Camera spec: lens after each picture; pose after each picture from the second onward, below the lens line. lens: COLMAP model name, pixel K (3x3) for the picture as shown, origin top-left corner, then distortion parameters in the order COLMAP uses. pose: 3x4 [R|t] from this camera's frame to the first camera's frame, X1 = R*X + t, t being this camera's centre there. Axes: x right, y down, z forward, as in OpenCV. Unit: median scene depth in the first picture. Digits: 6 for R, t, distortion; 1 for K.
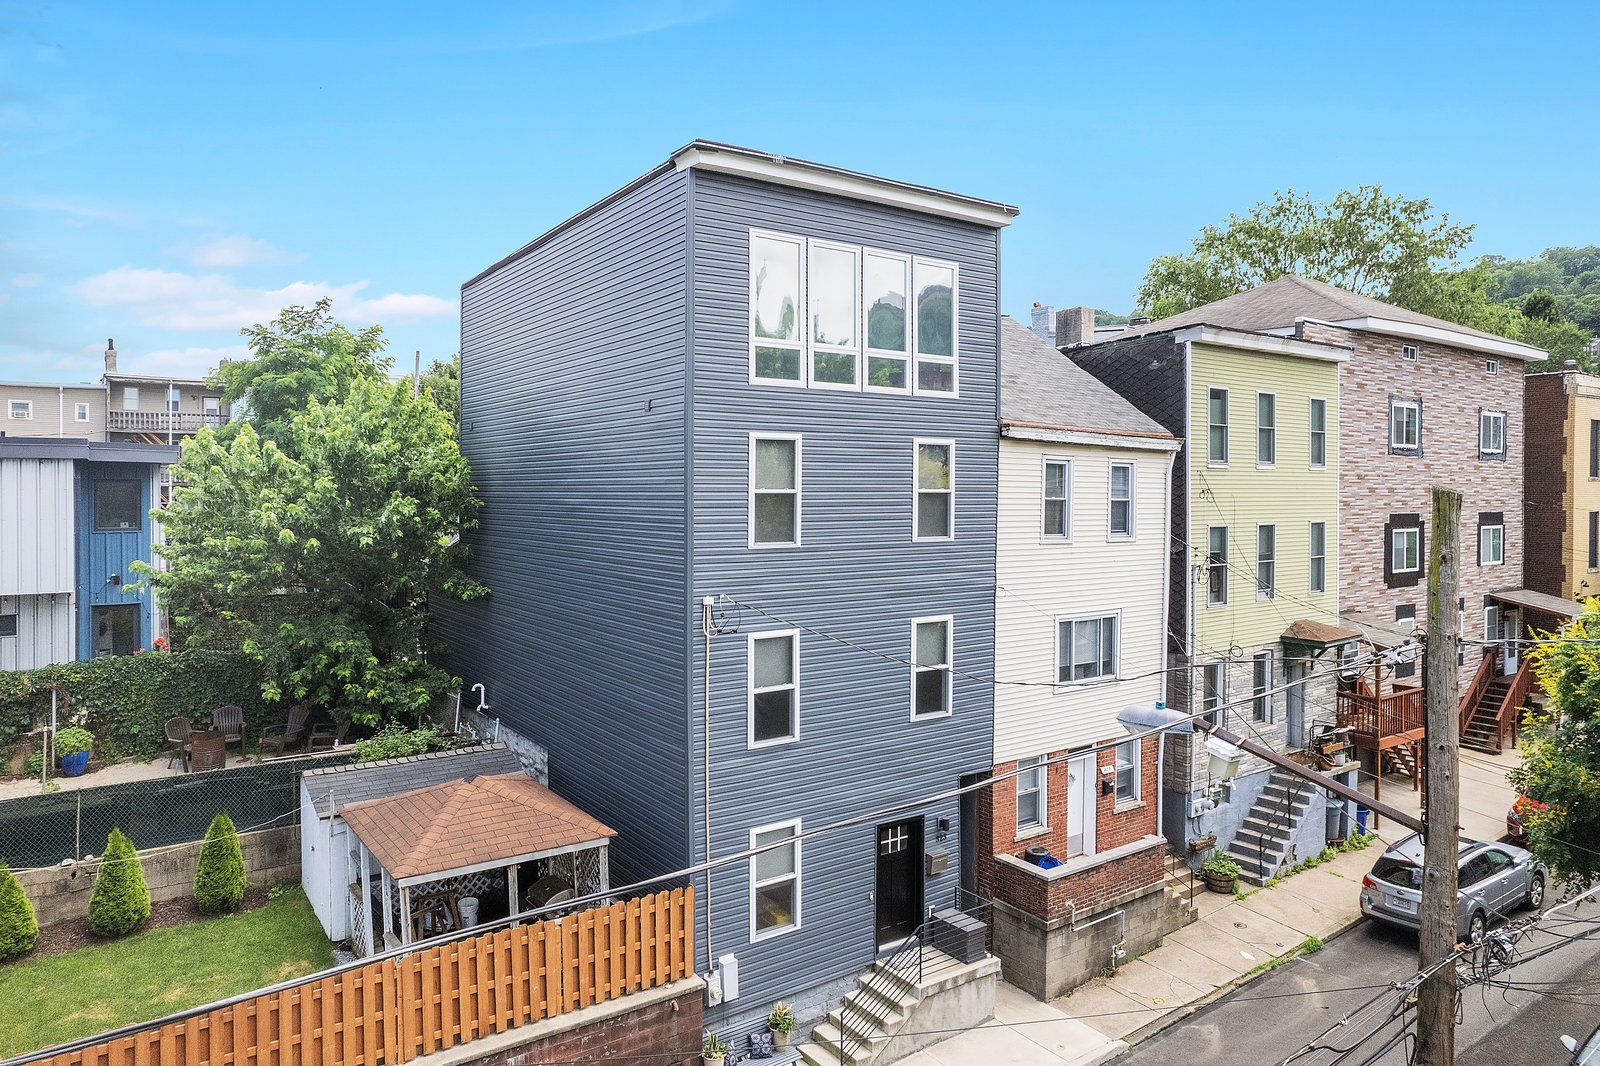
lens RADIAL K [[1040.7, 0, 796.5], [0, 1040.7, 489.2], [0, 0, 1]] dist [-0.035337, -0.004056]
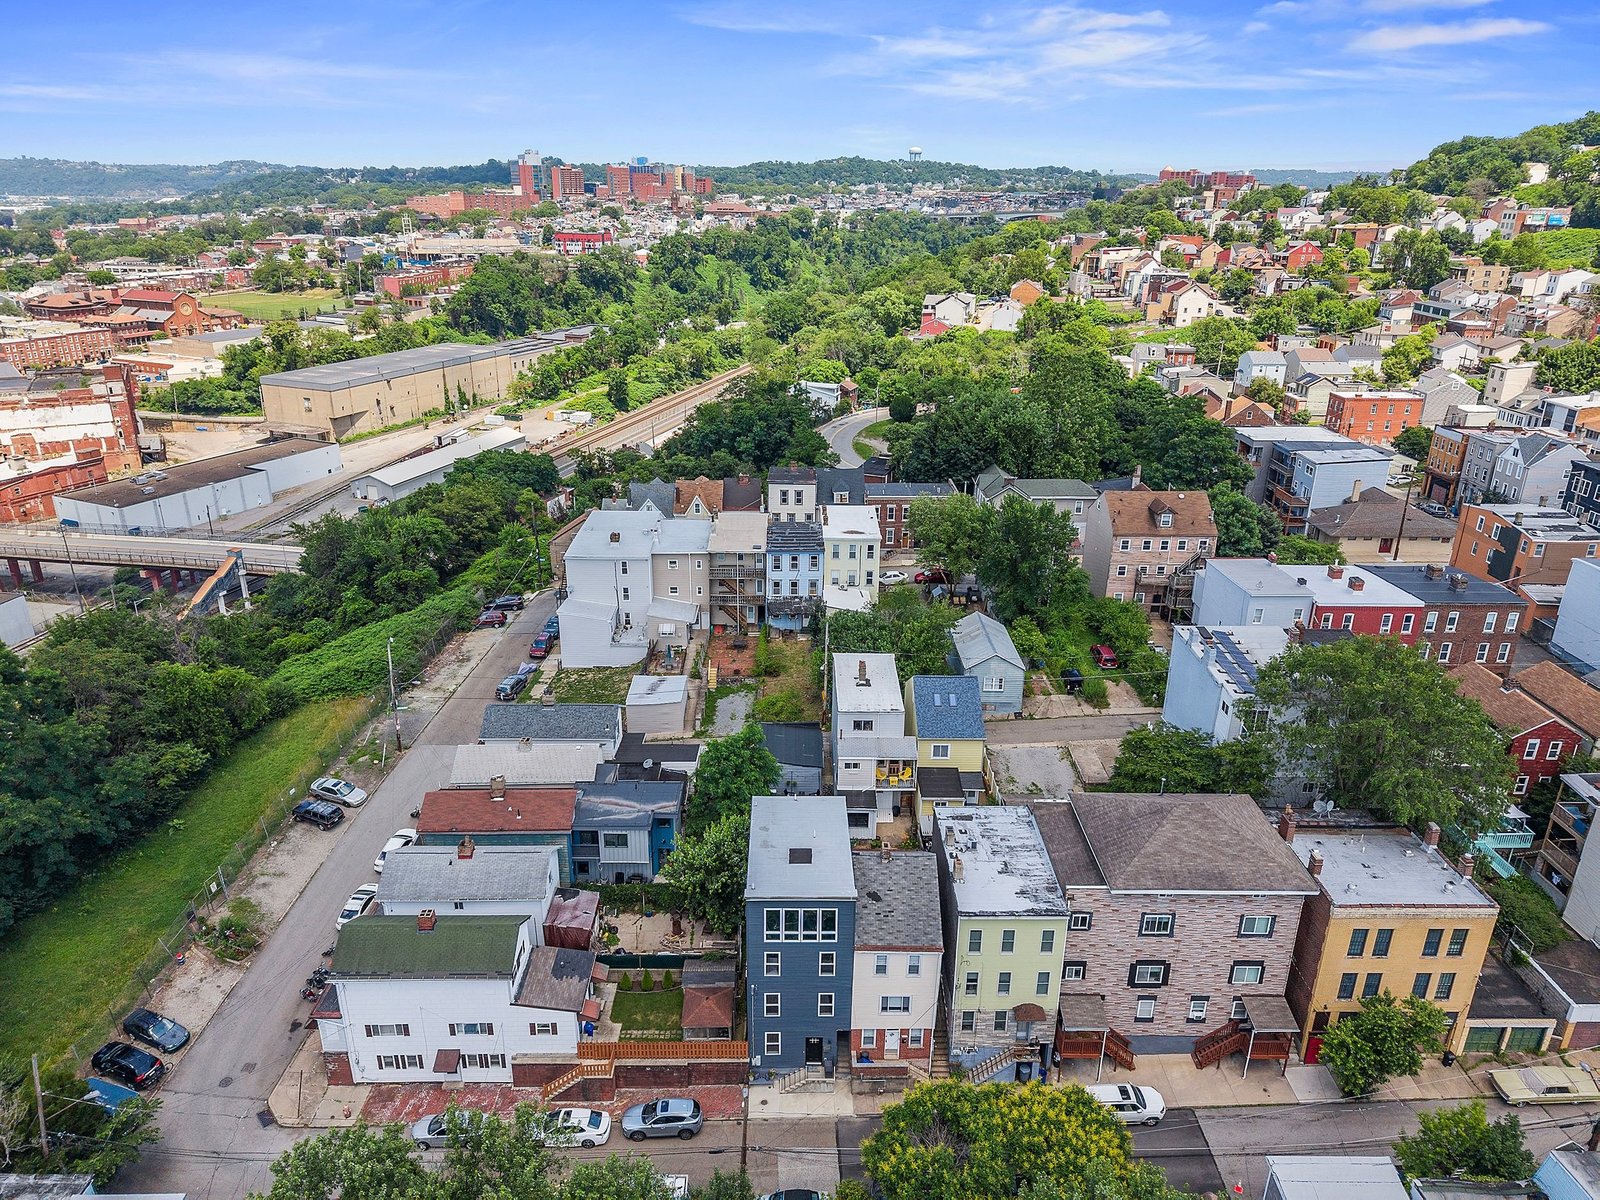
lens RADIAL K [[1067.5, 0, 798.8], [0, 1067.5, 610.9], [0, 0, 1]] dist [0.026992, -0.022294]
pose [[0.827141, 0.210453, -0.521102, 1.499471], [-0.010326, 0.932771, 0.360320, -2.142427], [0.561900, -0.292655, 0.773707, -1.322377]]
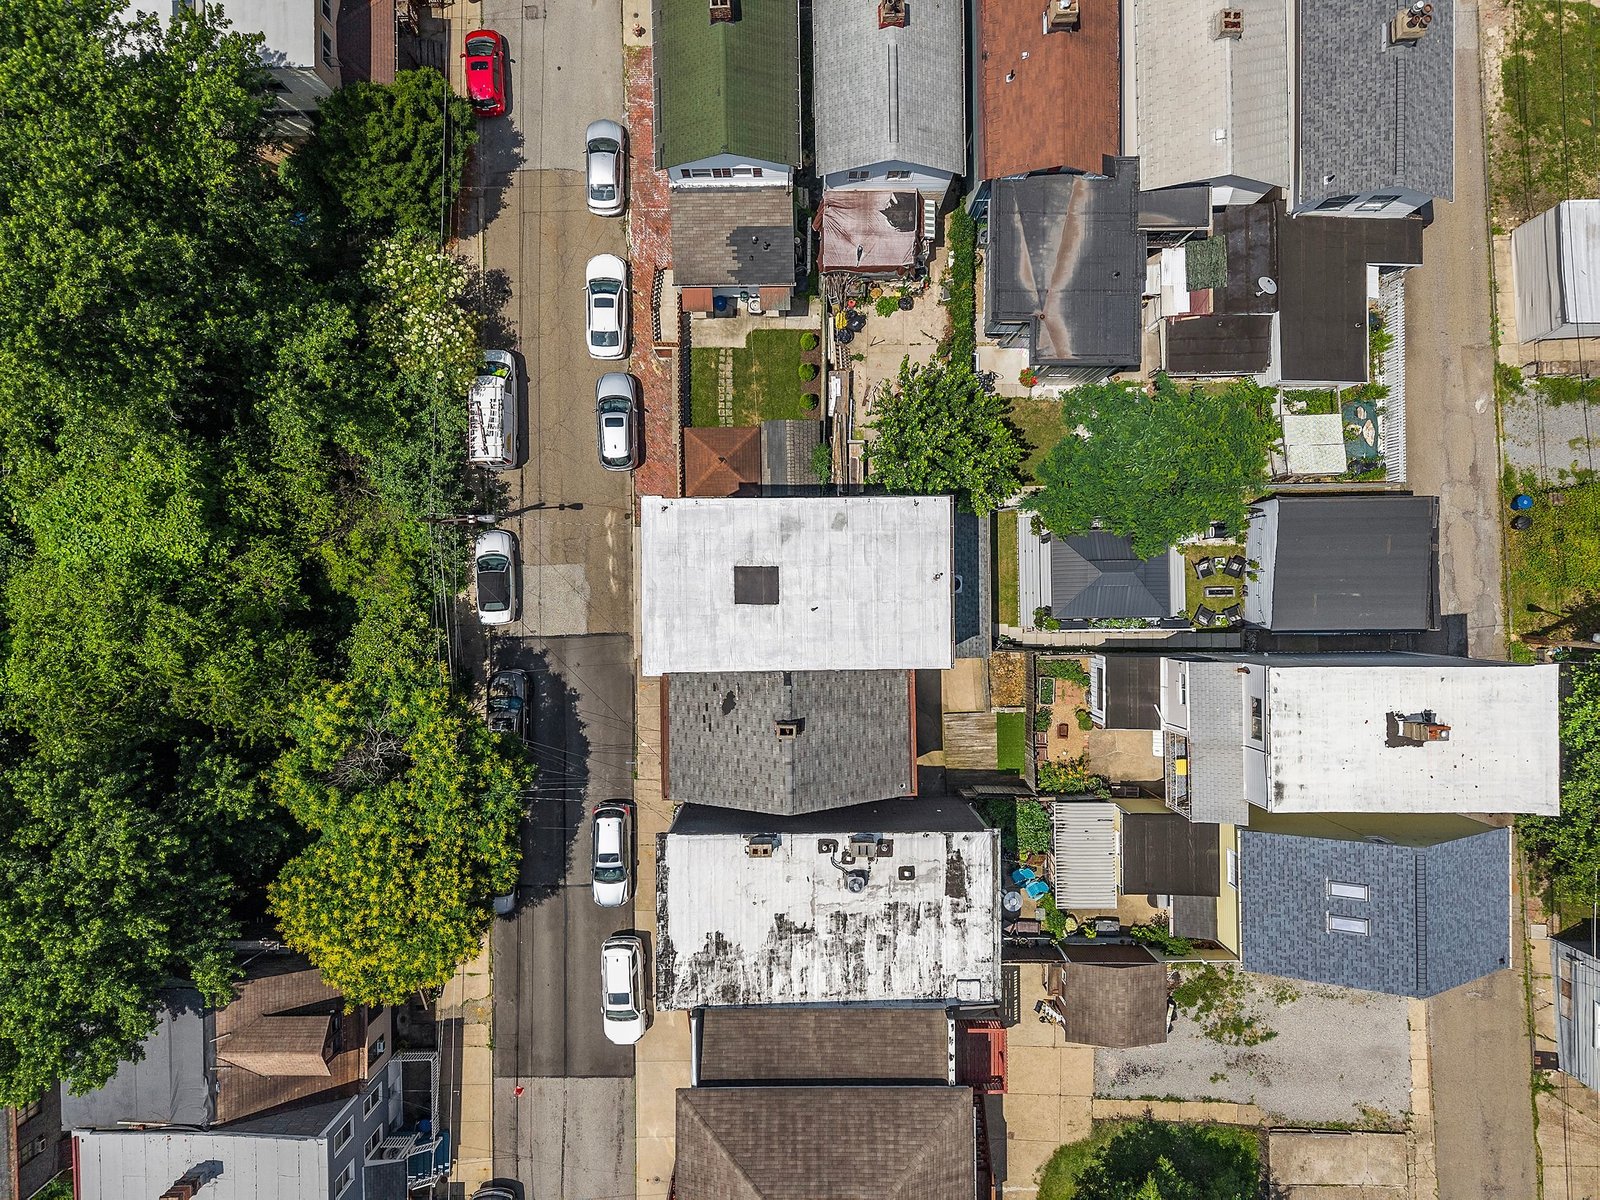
lens RADIAL K [[1067.5, 0, 805.1], [0, 1067.5, 606.5], [0, 0, 1]] dist [0.026992, -0.022294]
pose [[-0.560748, 0.827986, -0.001444, -0.069017], [-0.016504, -0.009433, 0.999819, -2.188062], [0.827822, 0.560670, 0.018955, 1.066563]]
